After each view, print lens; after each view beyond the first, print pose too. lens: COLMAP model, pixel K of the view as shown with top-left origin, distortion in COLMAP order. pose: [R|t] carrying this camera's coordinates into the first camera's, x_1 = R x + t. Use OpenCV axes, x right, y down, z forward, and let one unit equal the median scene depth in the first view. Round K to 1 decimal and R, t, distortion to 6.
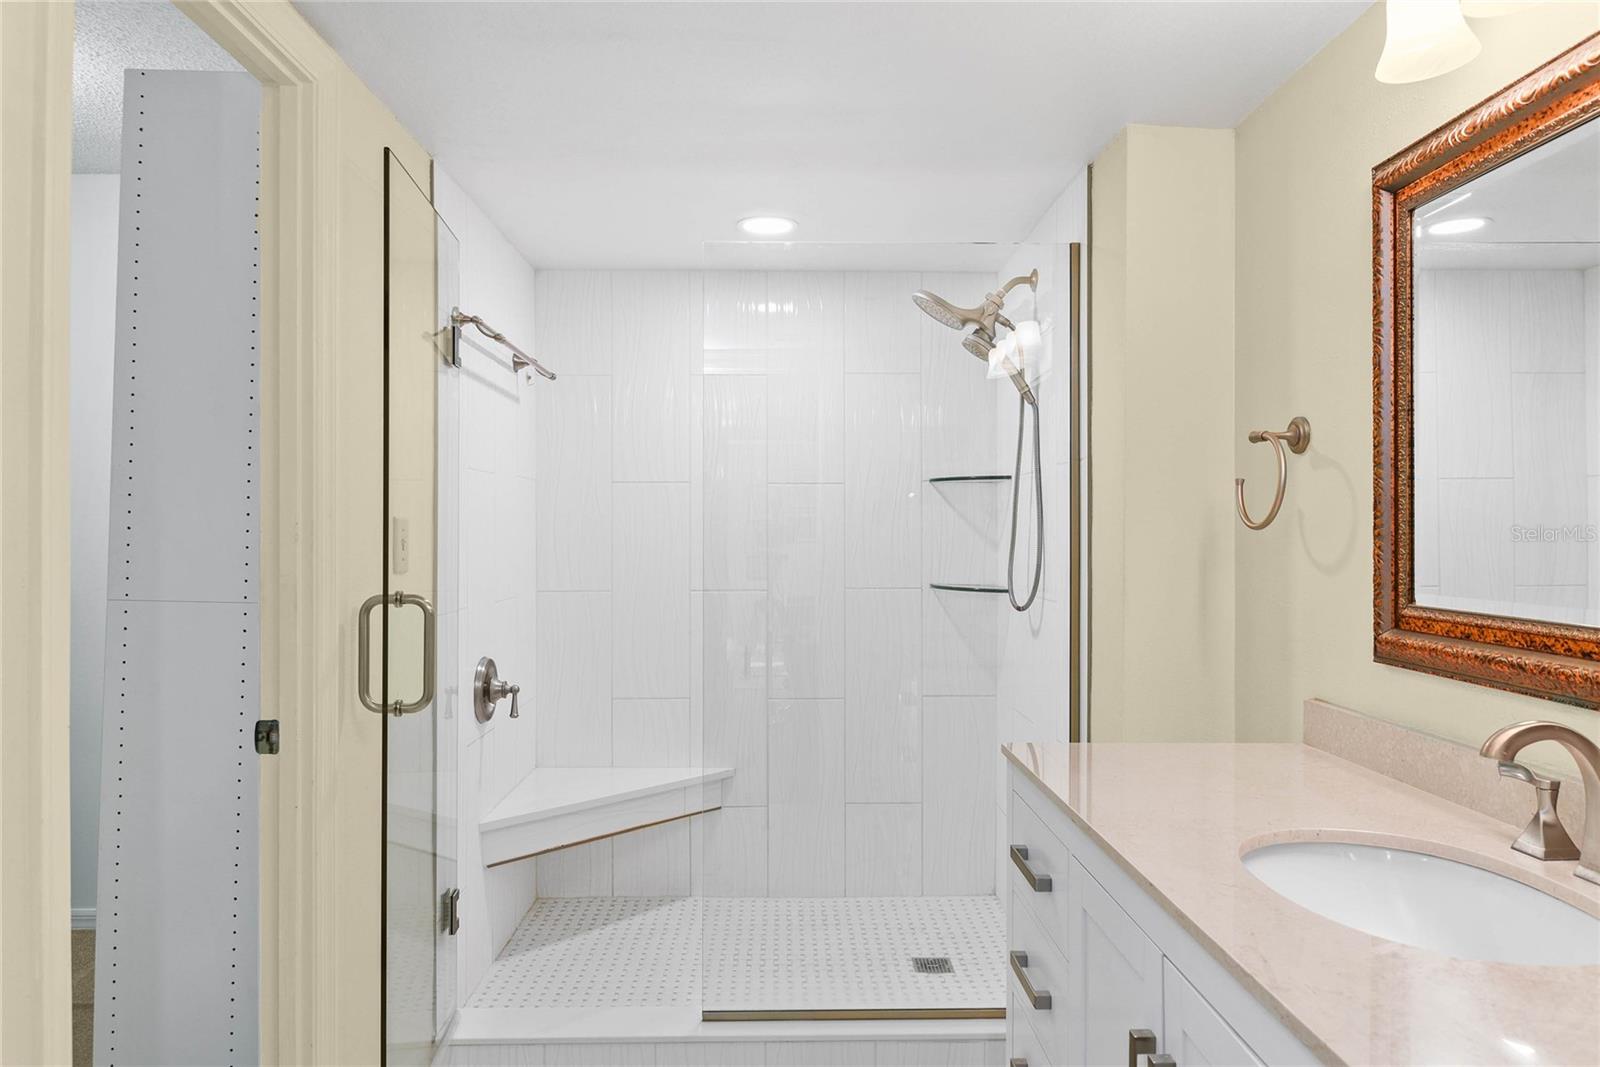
lens RADIAL K [[1025.7, 0, 807.4], [0, 1025.7, 528.2], [0, 0, 1]] dist [0.035410, -0.015721]
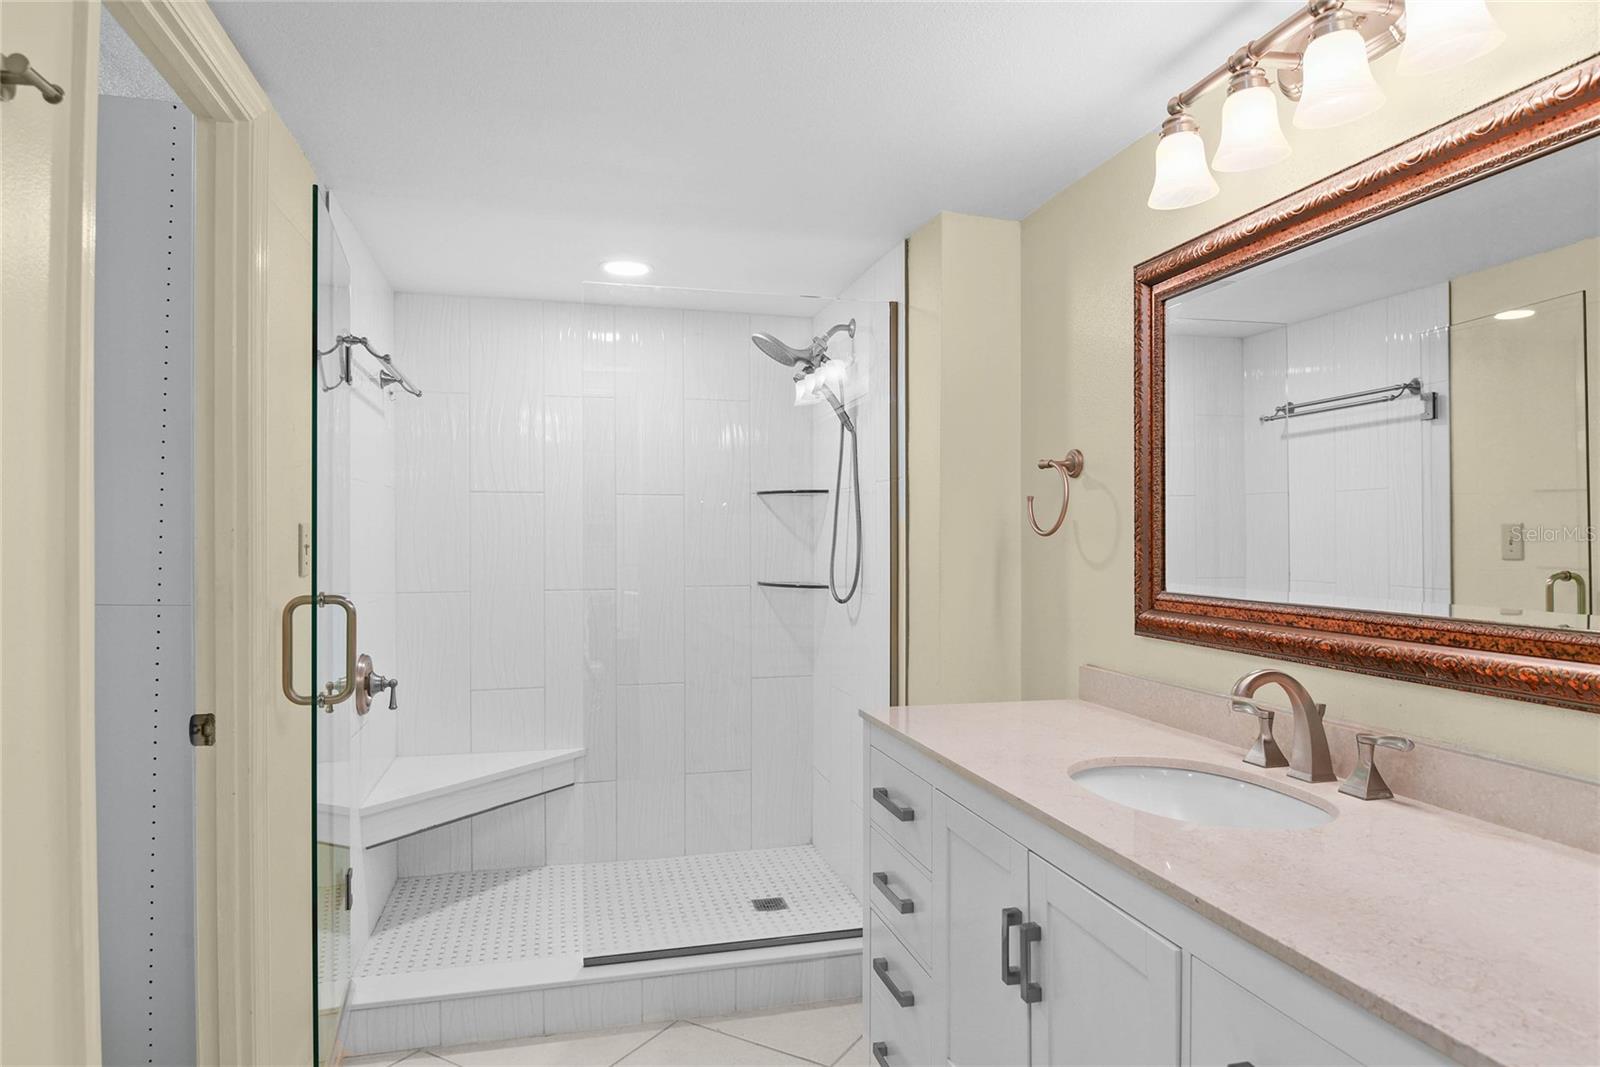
lens RADIAL K [[928.4, 0, 793.9], [0, 928.4, 535.0], [0, 0, 1]] dist [0.035991, -0.005323]
pose [[0.976762, 0.000359, 0.214325, -0.111700], [-0.000764, 0.999998, 0.001807, -0.001559], [-0.214324, -0.001929, 0.976761, -0.066534]]
